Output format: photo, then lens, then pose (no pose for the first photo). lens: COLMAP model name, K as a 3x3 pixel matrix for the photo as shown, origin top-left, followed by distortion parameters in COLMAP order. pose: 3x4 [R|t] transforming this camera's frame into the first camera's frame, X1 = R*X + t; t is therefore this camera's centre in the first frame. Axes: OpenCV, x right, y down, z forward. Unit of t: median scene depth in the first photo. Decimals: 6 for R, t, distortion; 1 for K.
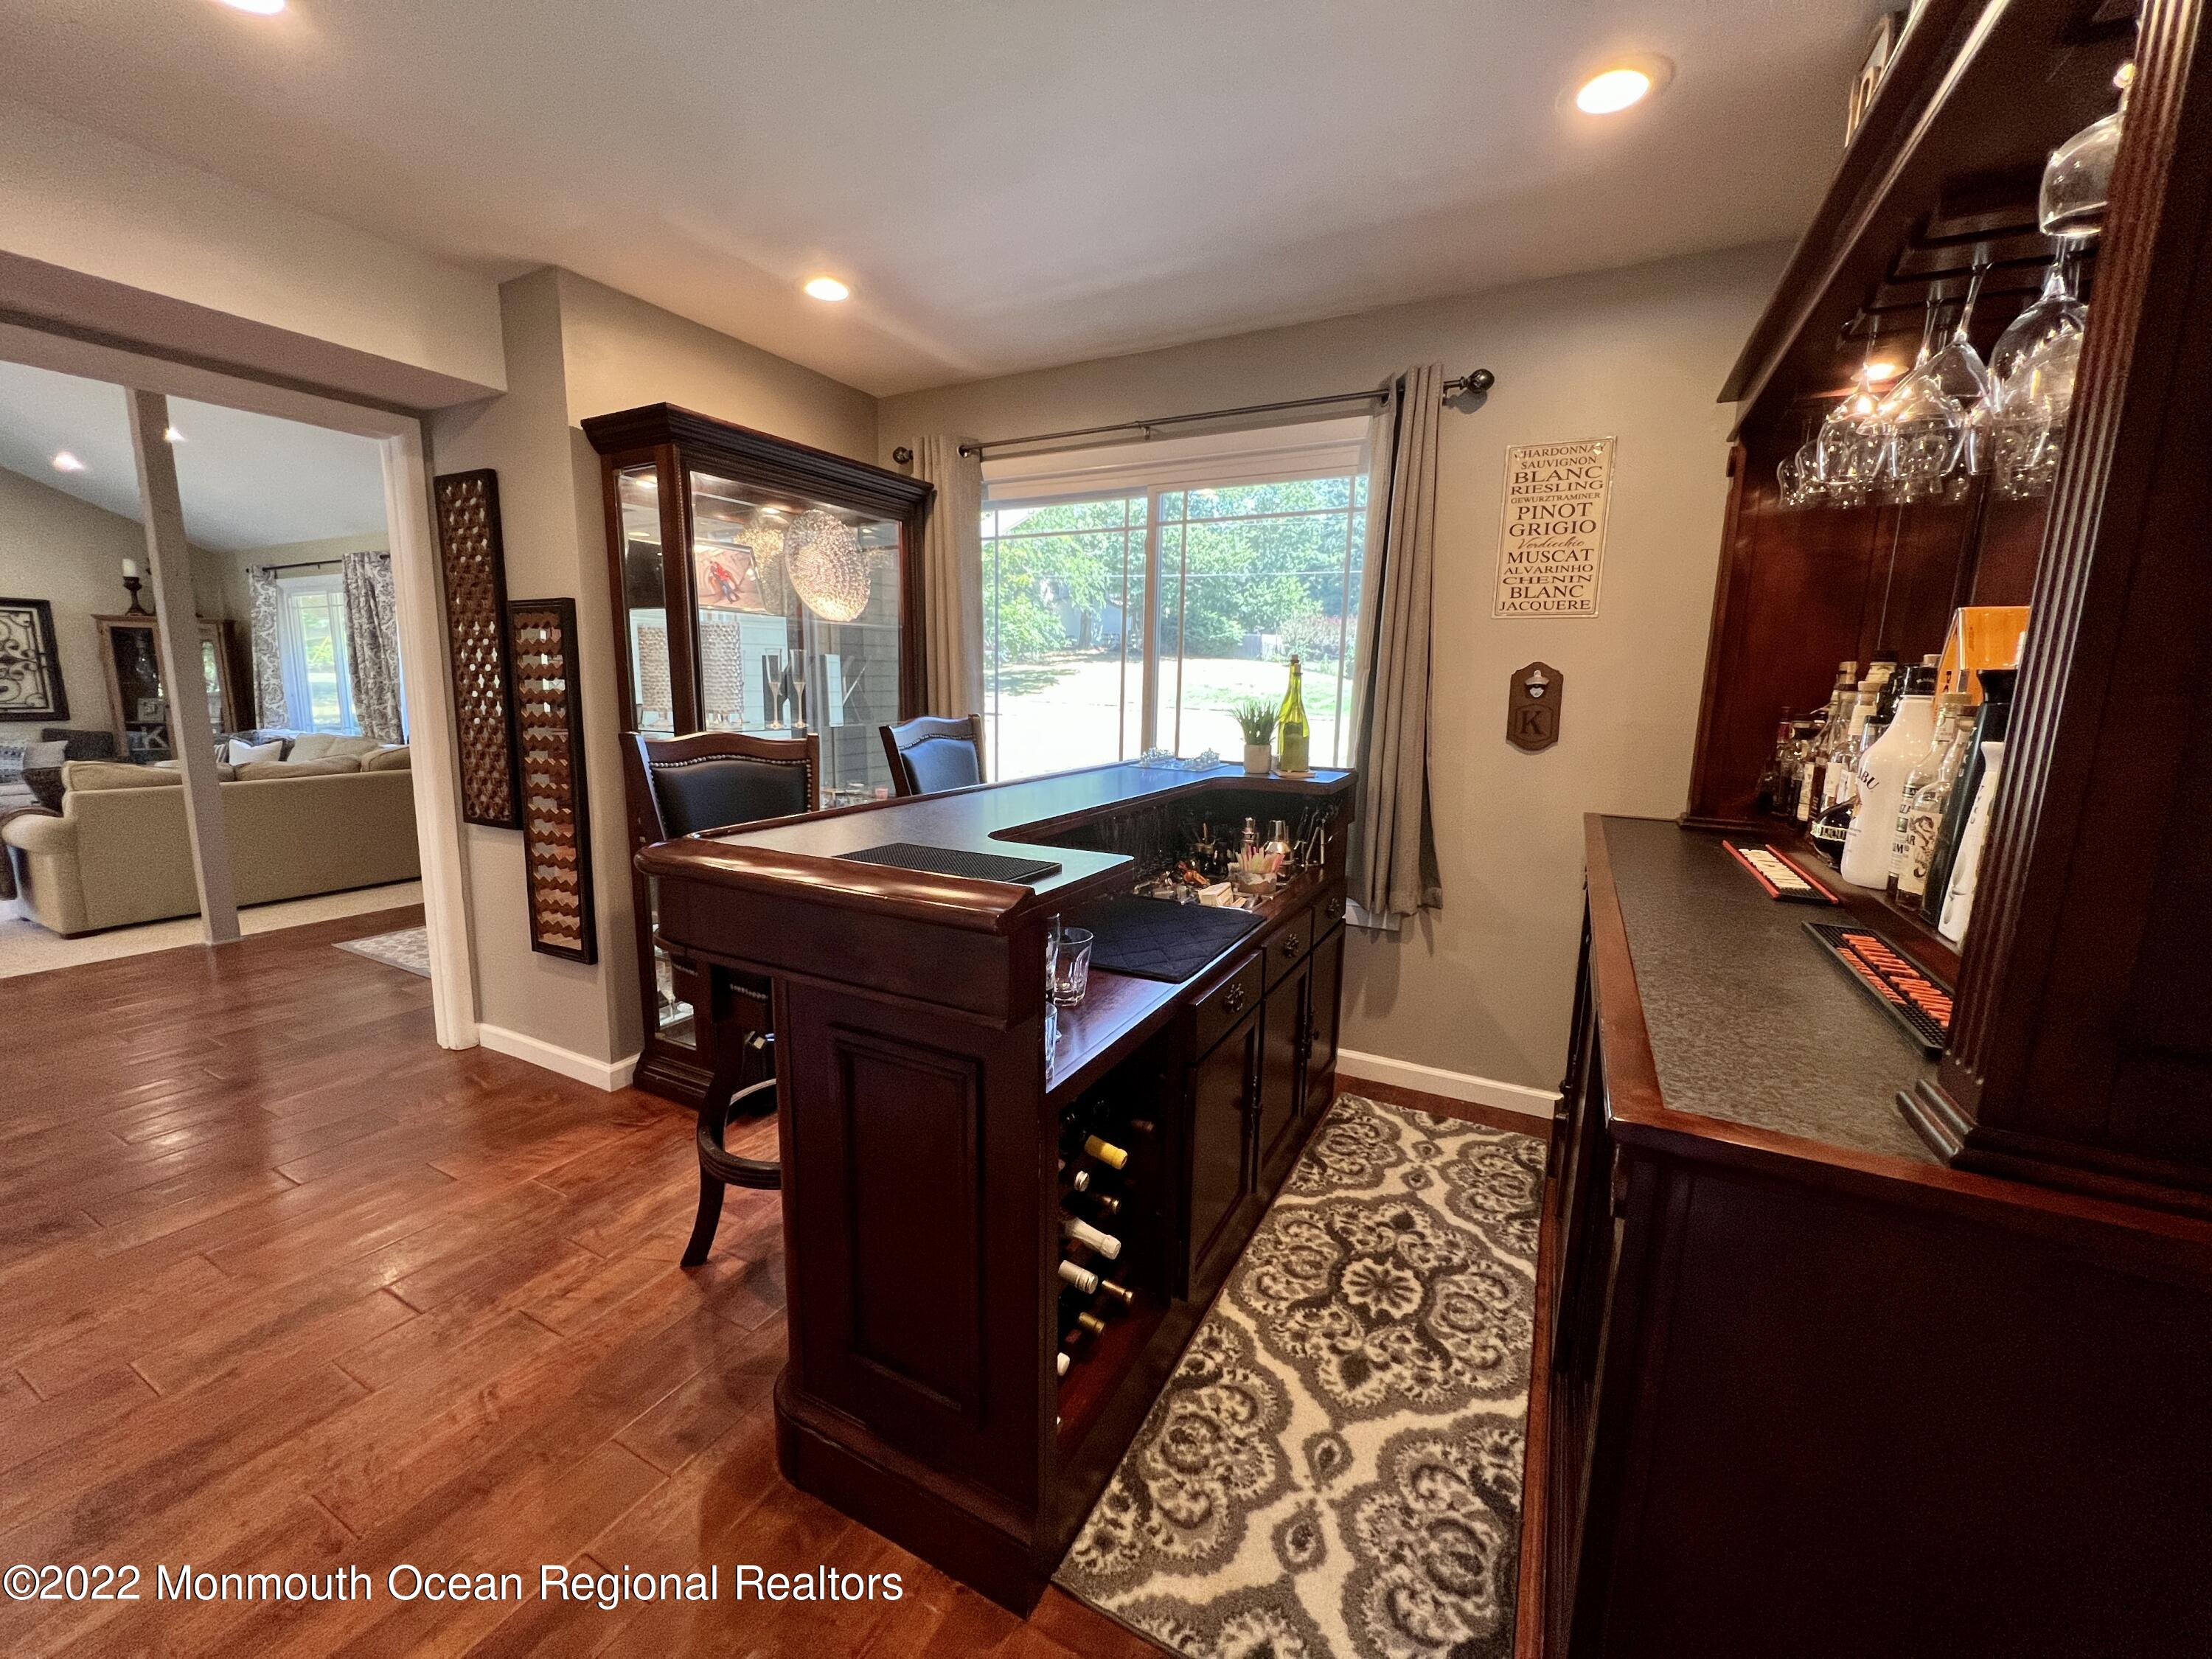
lens RADIAL K [[885.5, 0, 1101.6], [0, 885.5, 820.4], [0, 0, 1]] dist [-0.001874, -0.000101]
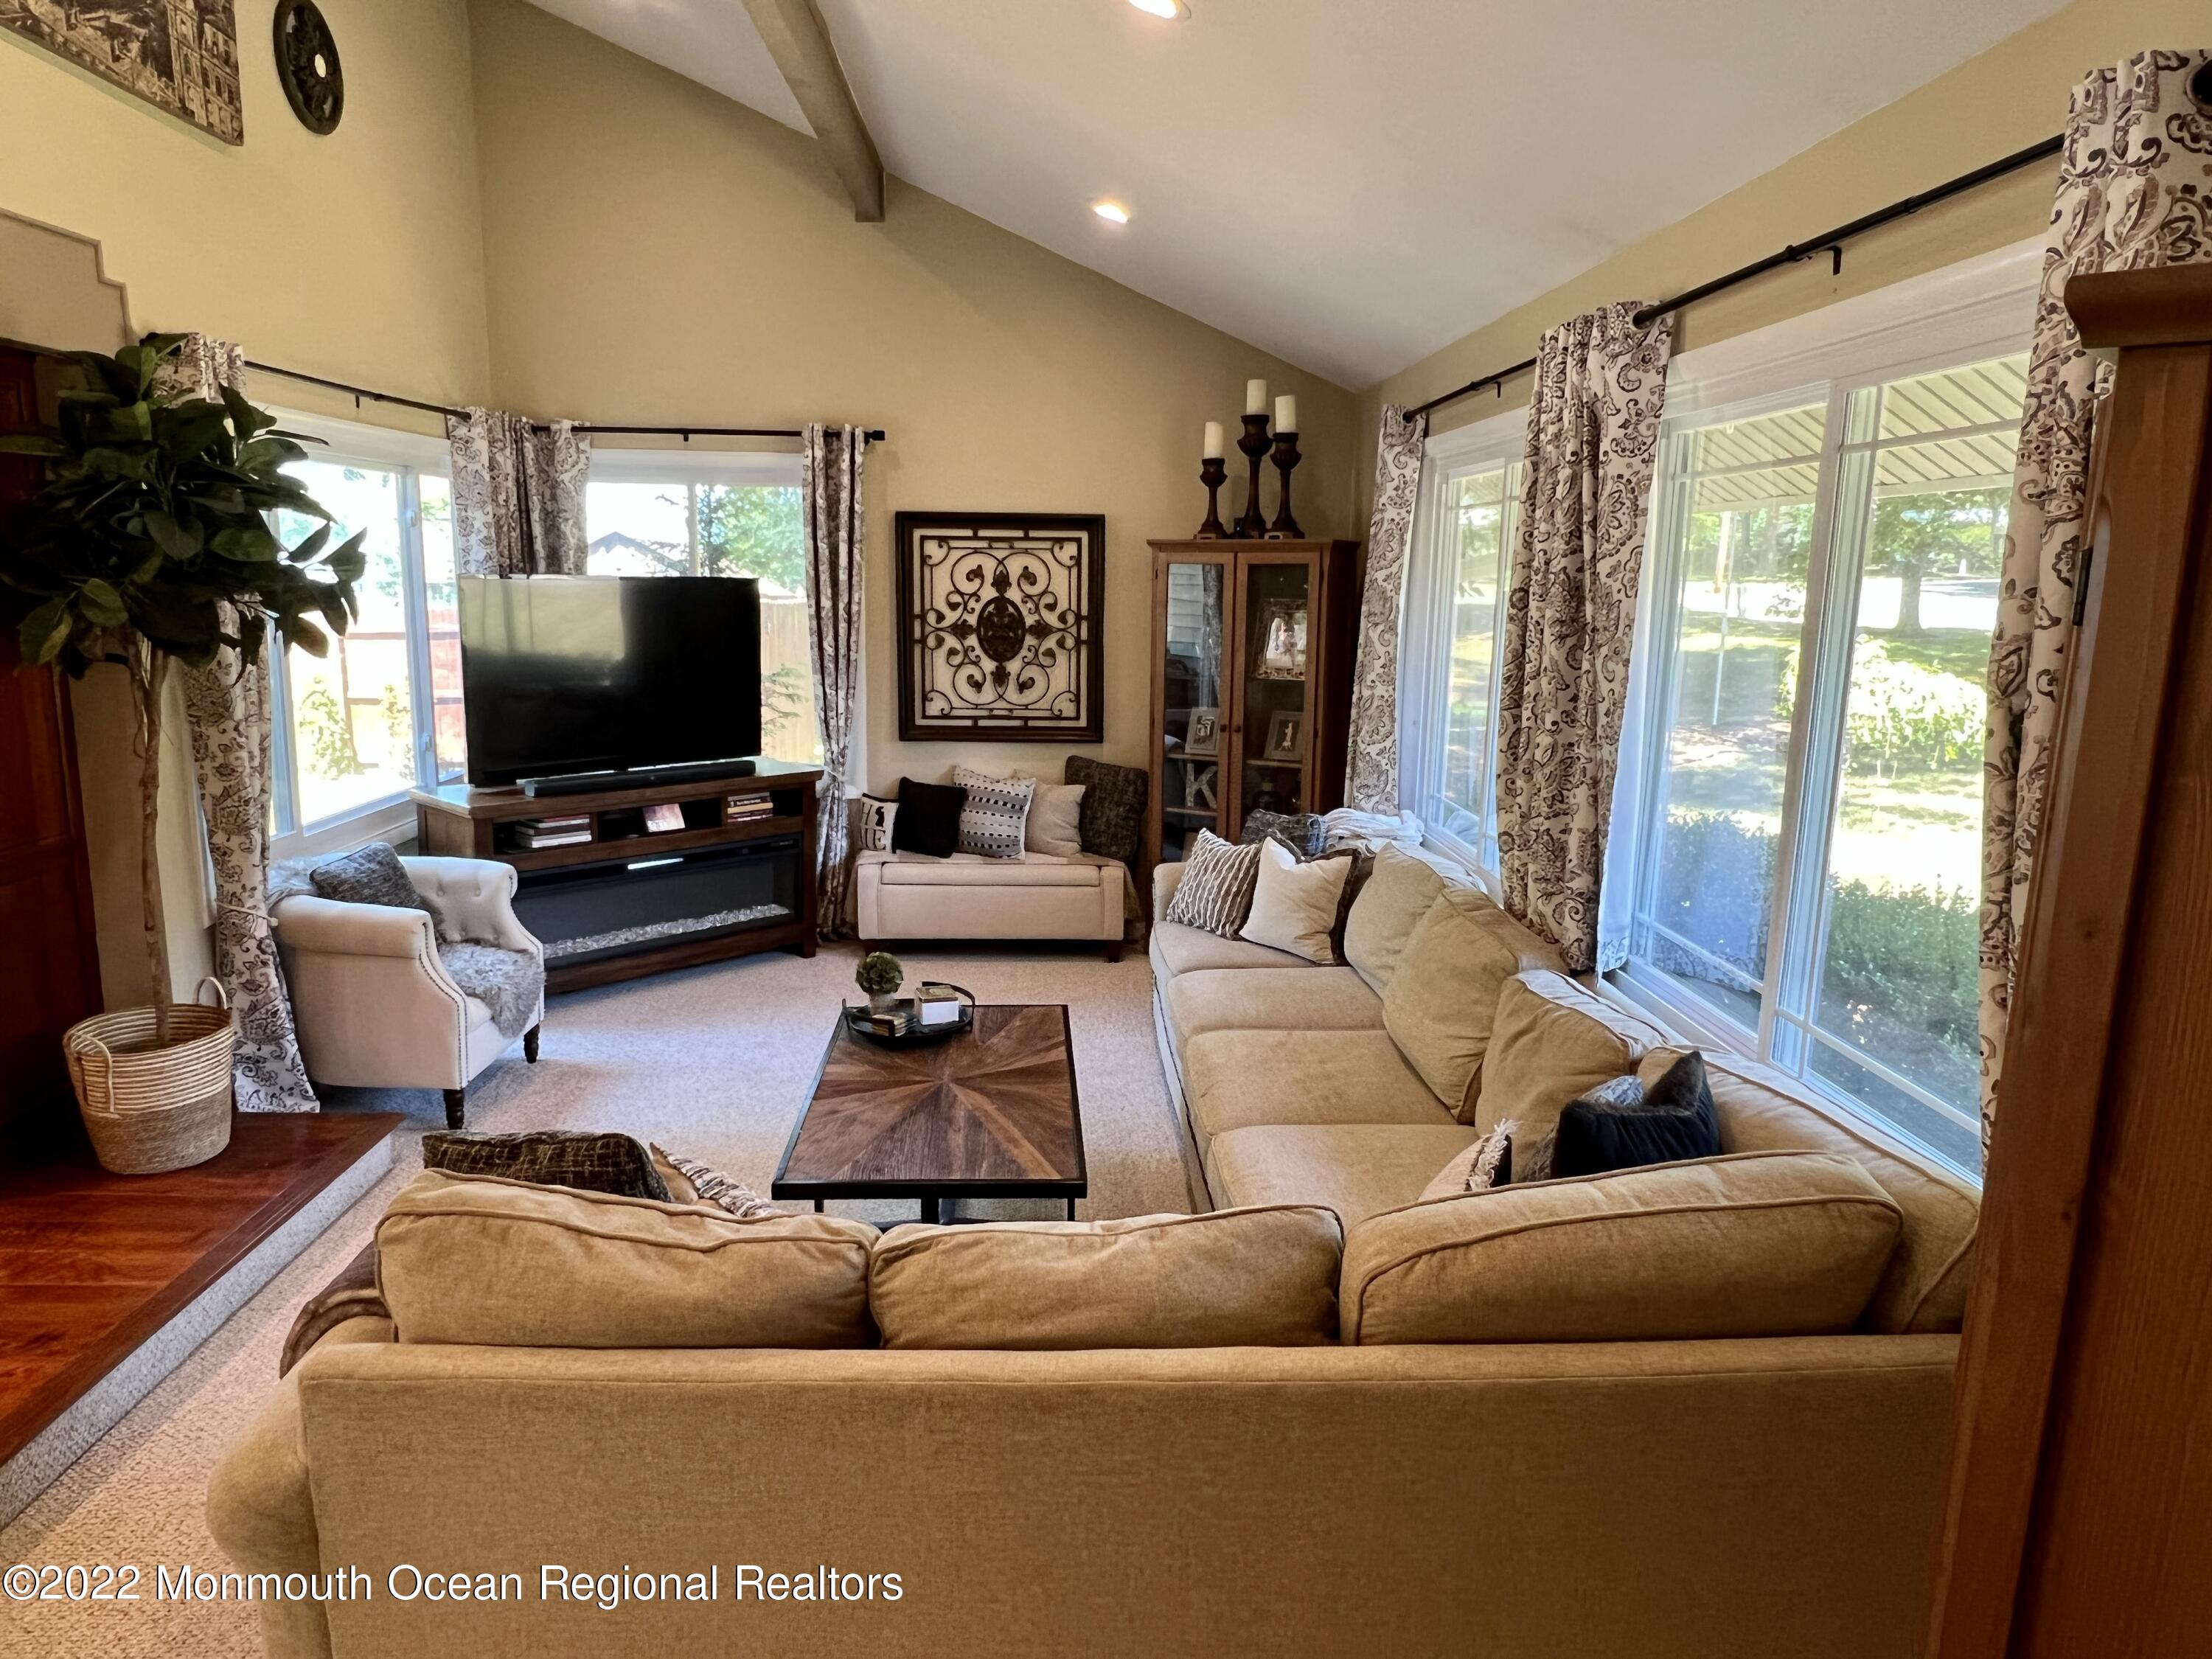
lens RADIAL K [[1438.3, 0, 1086.3], [0, 1438.3, 838.7], [0, 0, 1]] dist [0.008644, -0.006836]
pose [[0.492851, 0.152741, -0.856603, -0.442540], [-0.140726, 0.985503, 0.094759, -0.140350], [0.858659, 0.073844, 0.507201, 0.575826]]
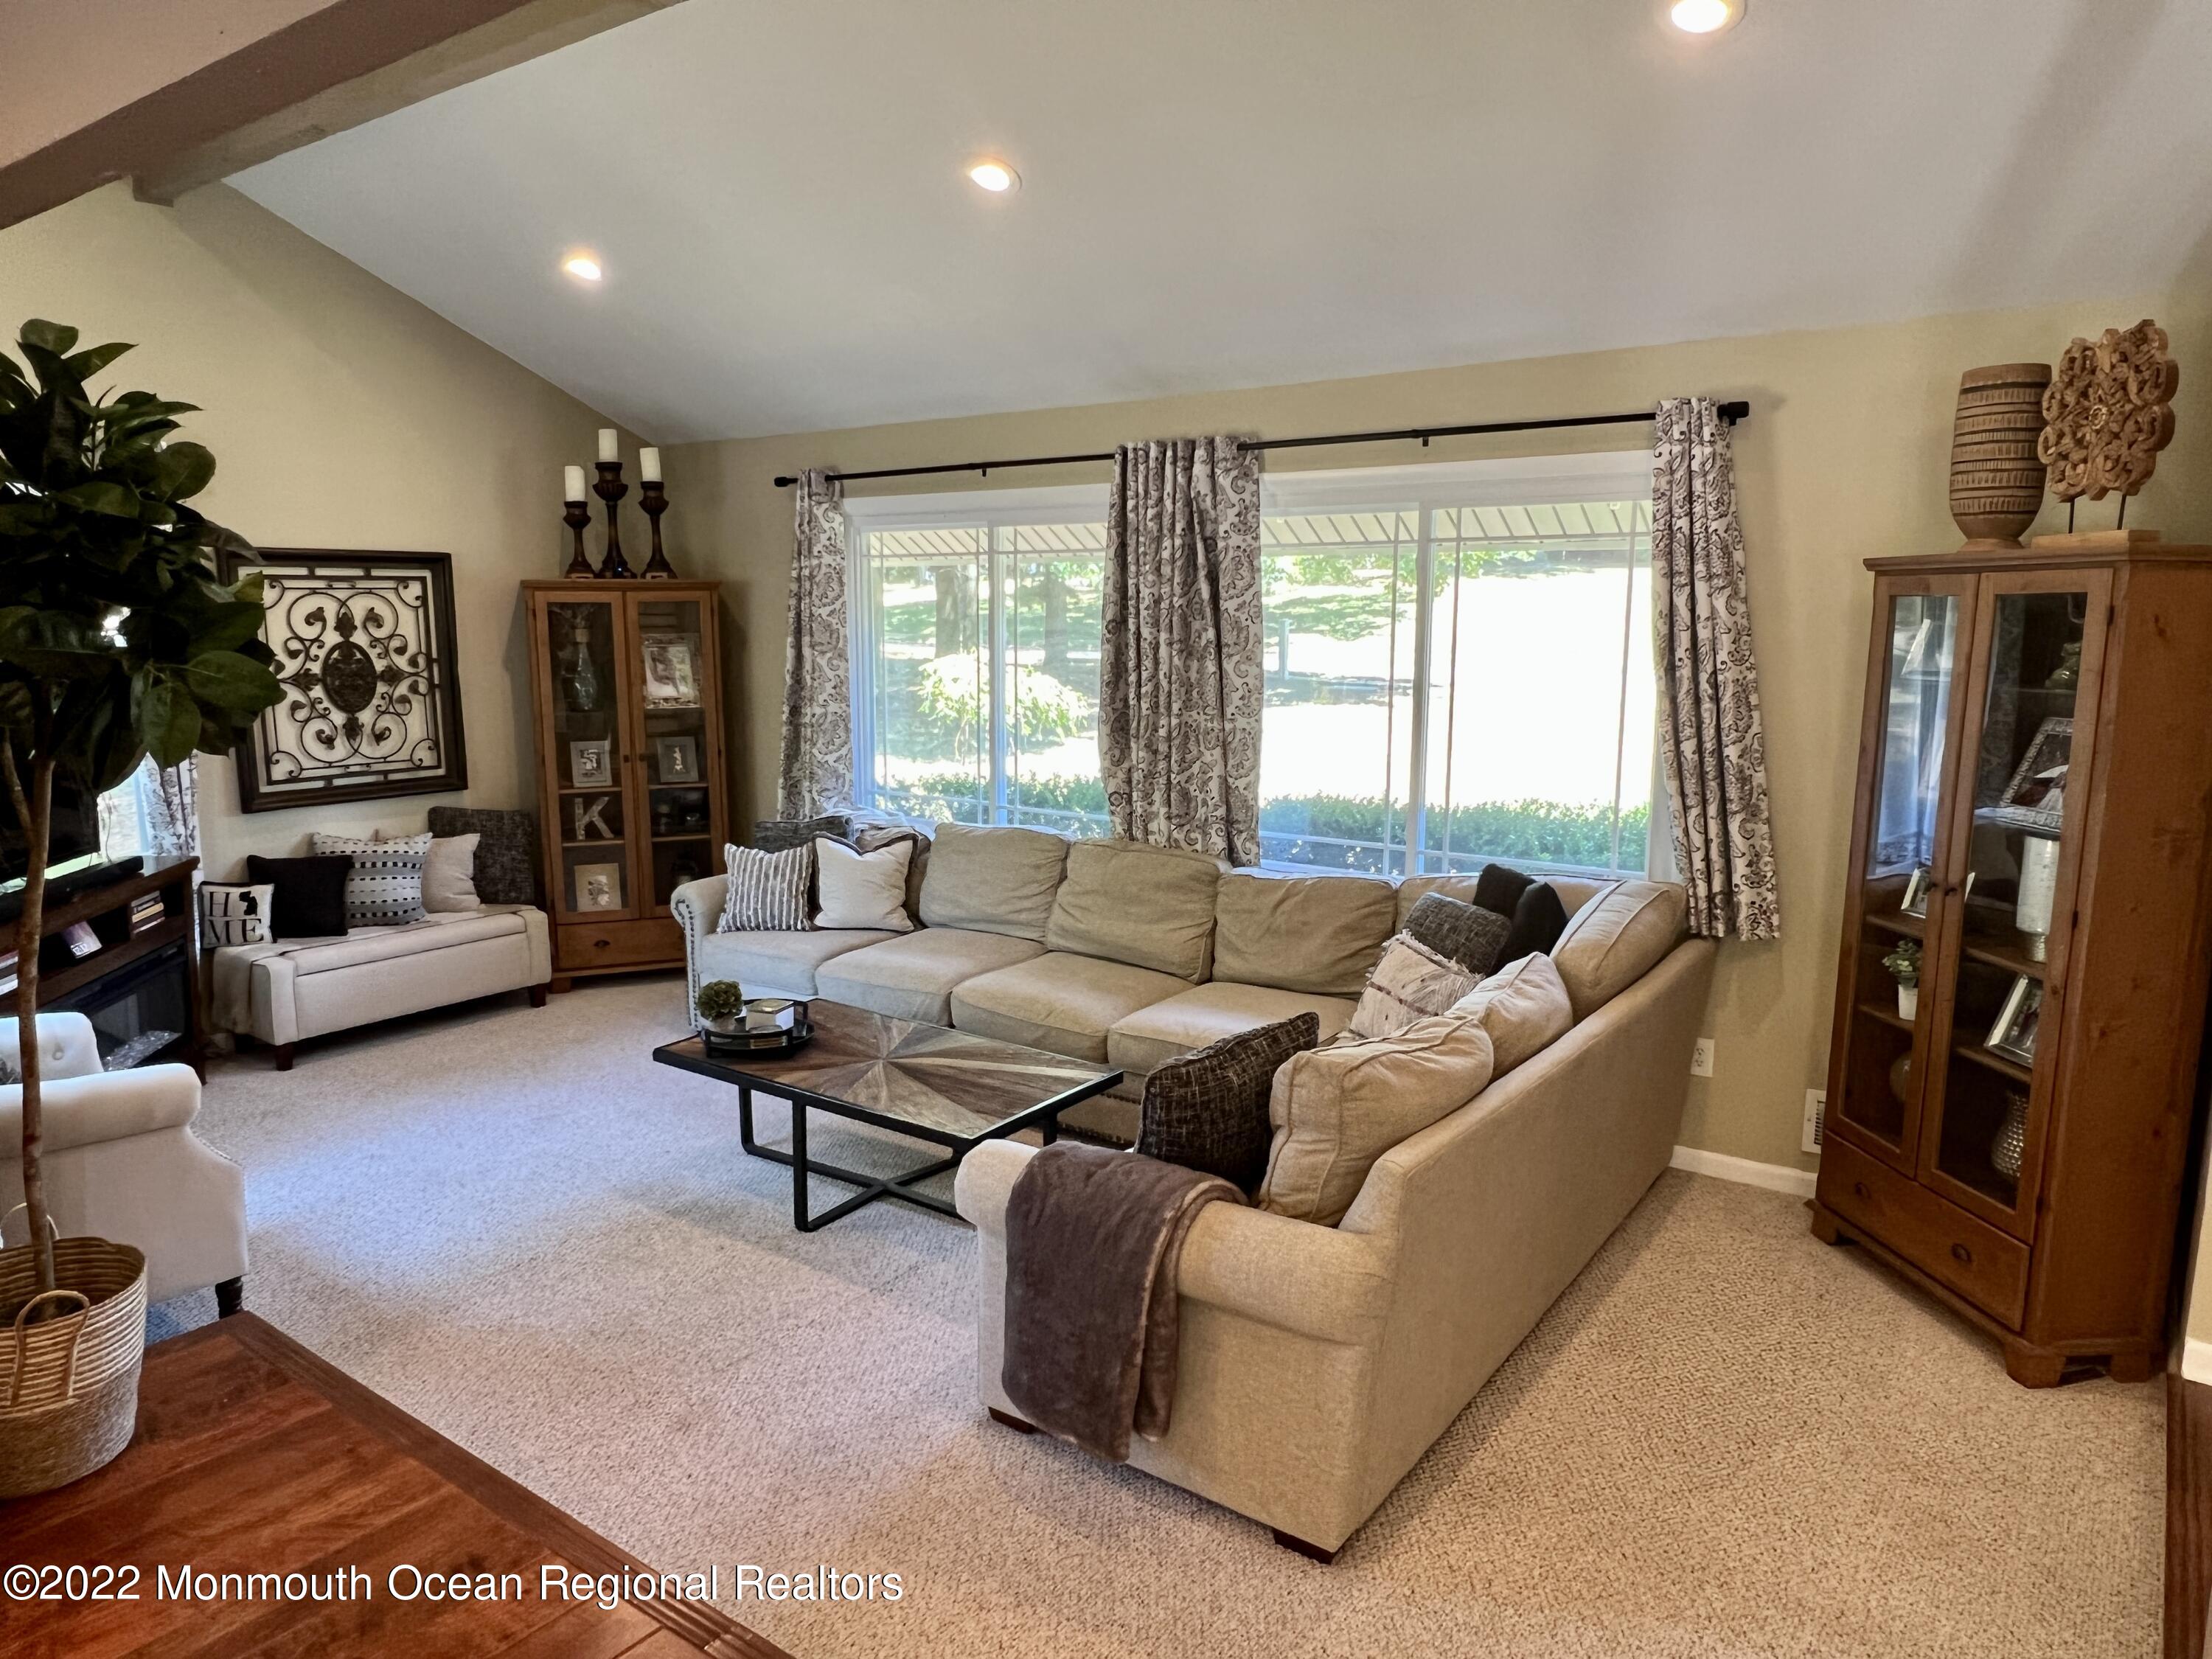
lens RADIAL K [[1438.3, 0, 1088.8], [0, 1438.3, 825.5], [0, 0, 1]] dist [0.008644, -0.006836]
pose [[0.987253, 0.008659, -0.158923, -0.704807], [-0.009118, 0.999956, -0.002162, -0.096667], [0.158897, 0.003584, 0.987289, 0.252252]]
